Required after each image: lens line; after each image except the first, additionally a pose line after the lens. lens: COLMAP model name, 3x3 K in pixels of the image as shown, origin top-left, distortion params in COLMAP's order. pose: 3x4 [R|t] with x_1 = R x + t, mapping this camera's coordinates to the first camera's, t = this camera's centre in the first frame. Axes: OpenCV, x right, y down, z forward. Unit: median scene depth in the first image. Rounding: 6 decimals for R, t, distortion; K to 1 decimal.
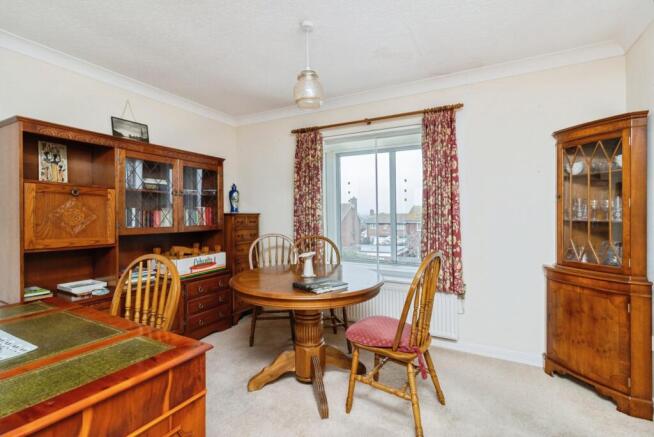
lens RADIAL K [[309.5, 0, 323.4], [0, 309.5, 215.5], [0, 0, 1]] dist [0.000278, 0.000097]
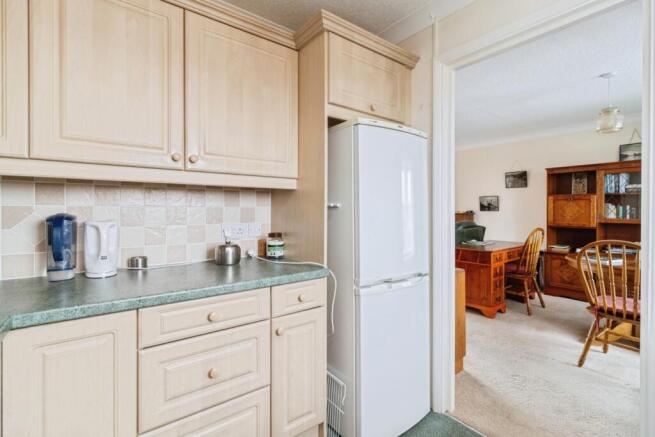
lens RADIAL K [[303.3, 0, 326.3], [0, 303.3, 213.0], [0, 0, 1]] dist [0.001486, 0.000301]
pose [[-0.409486, 0.011205, -0.912247, 1.270236], [0.002978, 0.999936, 0.010945, -0.009171], [0.912311, 0.001765, -0.409493, 0.299667]]
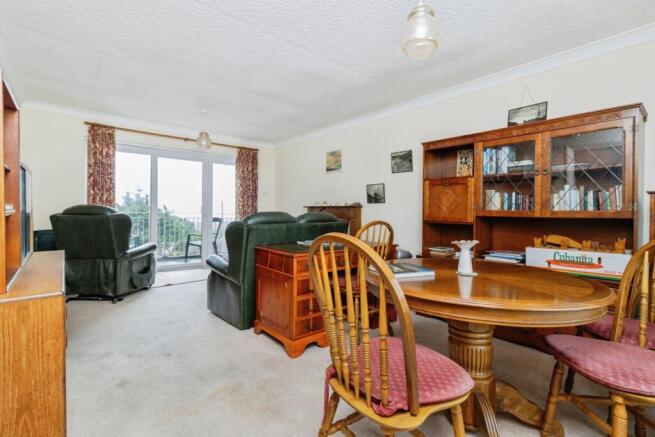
lens RADIAL K [[310.0, 0, 323.9], [0, 310.0, 215.5], [0, 0, 1]] dist [0.000278, 0.000097]
pose [[-0.359237, 0.012194, -0.933167, 0.587738], [-0.010315, 0.999802, 0.017036, 0.043007], [0.933189, 0.015745, -0.359040, 0.790427]]
